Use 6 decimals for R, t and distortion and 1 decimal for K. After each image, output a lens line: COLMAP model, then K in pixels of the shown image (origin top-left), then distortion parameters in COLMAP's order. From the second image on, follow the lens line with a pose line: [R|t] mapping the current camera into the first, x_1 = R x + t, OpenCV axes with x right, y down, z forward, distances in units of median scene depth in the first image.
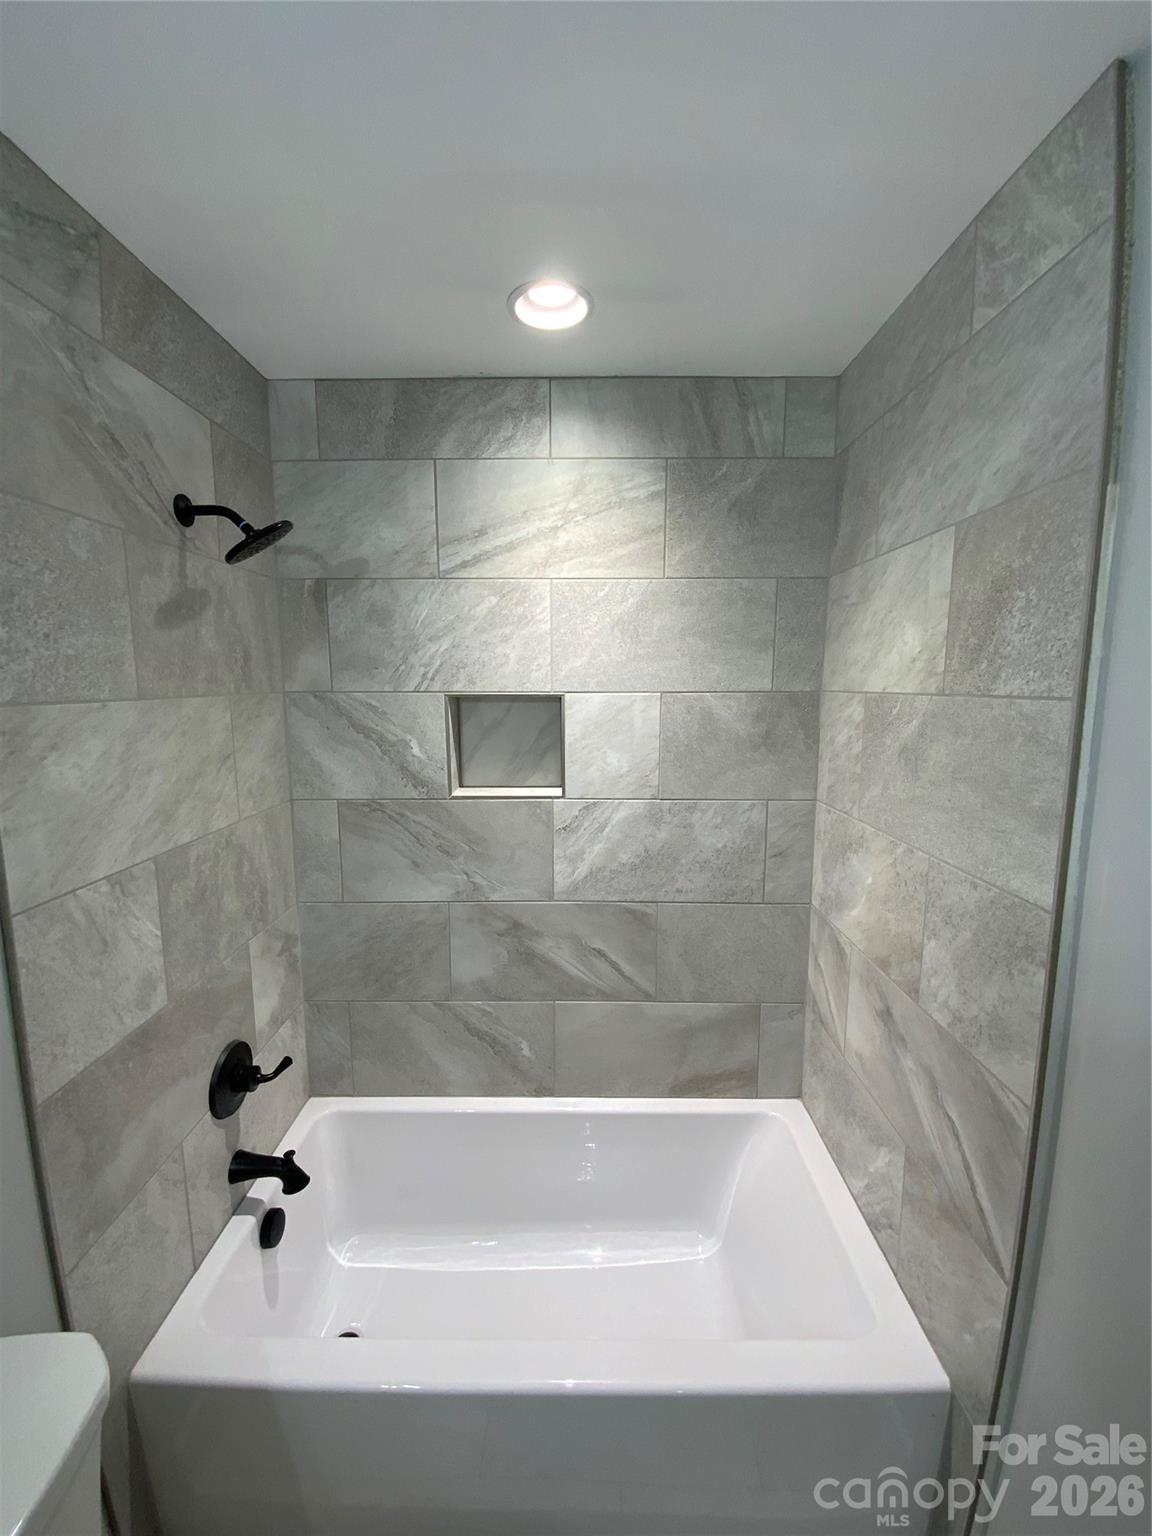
lens RADIAL K [[626.4, 0, 581.2], [0, 626.4, 768.6], [0, 0, 1]] dist [0.020063, -0.015724]
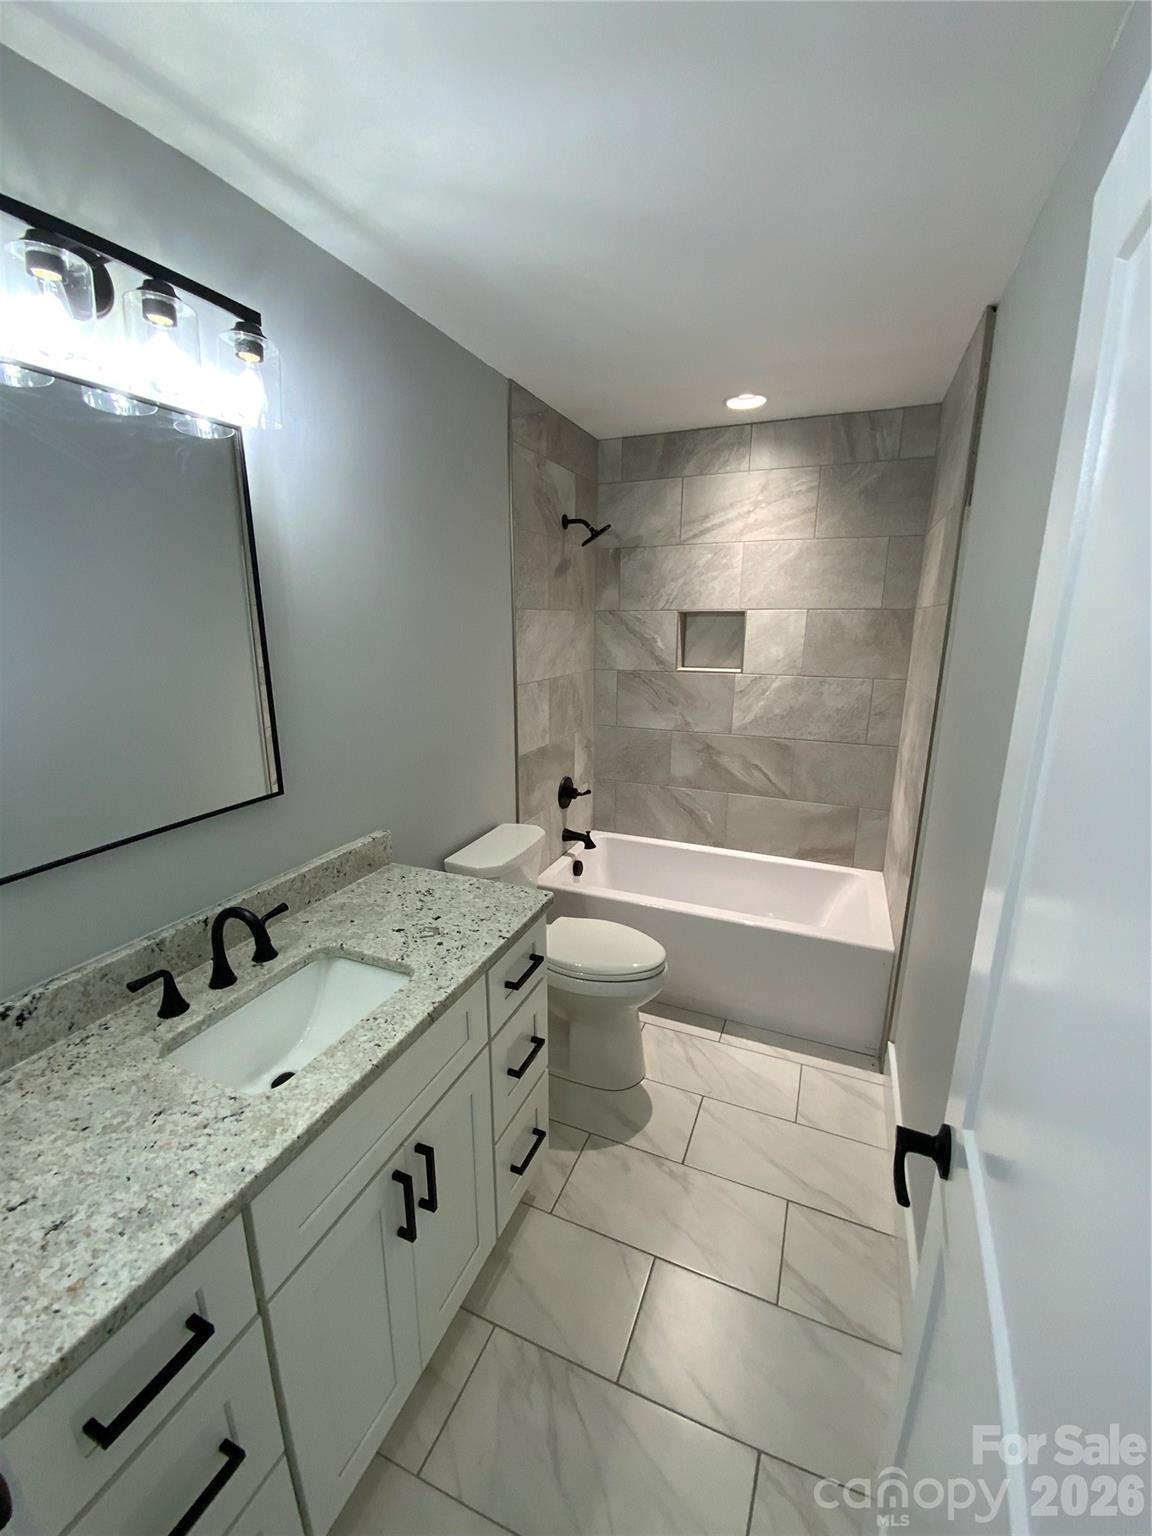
lens RADIAL K [[626.4, 0, 570.7], [0, 626.4, 768.5], [0, 0, 1]] dist [0.020063, -0.015724]
pose [[0.923073, 0.092488, -0.373339, 0.214027], [-0.056223, 0.992678, 0.106910, 0.156442], [0.380493, -0.077695, 0.921514, -0.820440]]
